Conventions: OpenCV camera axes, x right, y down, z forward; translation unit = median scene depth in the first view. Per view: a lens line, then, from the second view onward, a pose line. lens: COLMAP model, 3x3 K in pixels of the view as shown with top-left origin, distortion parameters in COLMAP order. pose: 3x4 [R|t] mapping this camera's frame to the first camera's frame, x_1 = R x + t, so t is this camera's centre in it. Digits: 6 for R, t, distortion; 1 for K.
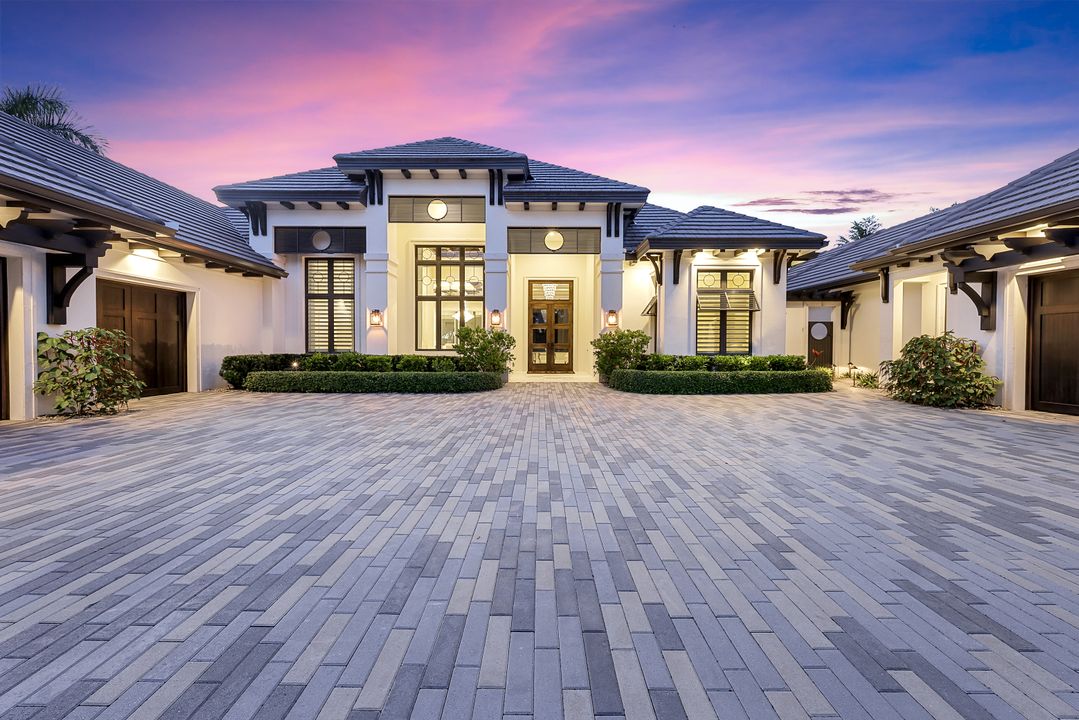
lens RADIAL K [[447.1, 0, 536.0], [0, 447.1, 357.8], [0, 0, 1]] dist [-0.003224, -0.000333]
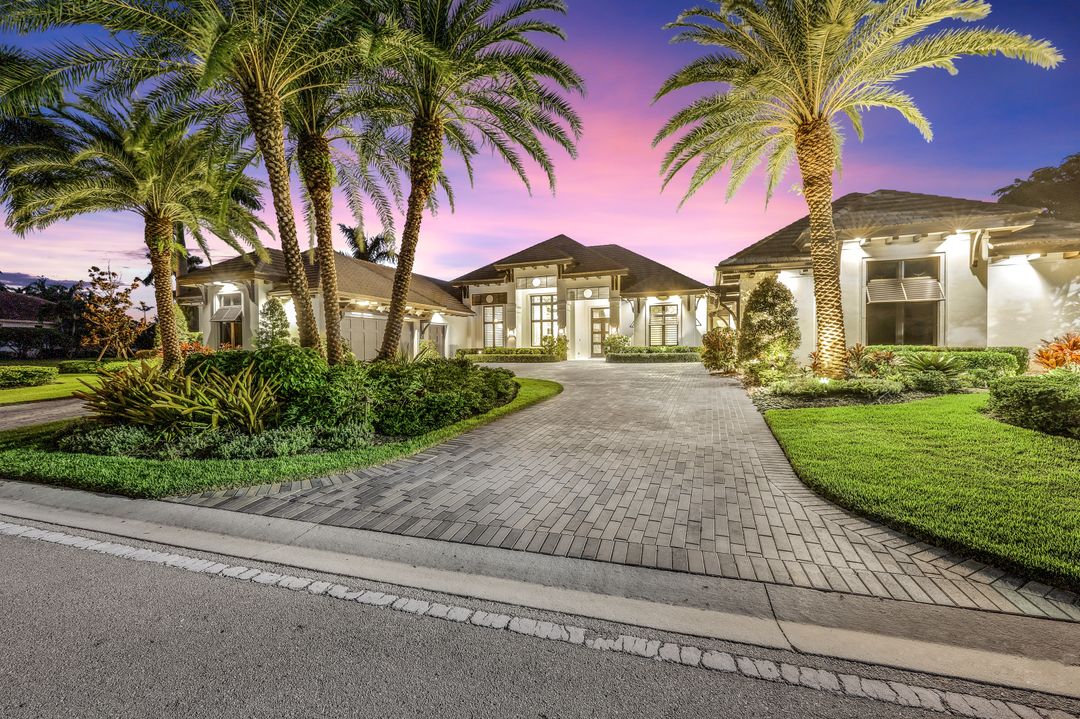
lens RADIAL K [[447.5, 0, 536.5], [0, 447.5, 357.3], [0, 0, 1]] dist [-0.003224, -0.000333]
pose [[0.932409, -0.003325, -0.361390, 0.575321], [0.003062, 0.999994, -0.001299, 0.041794], [0.361392, 0.000105, 0.932414, -1.058424]]
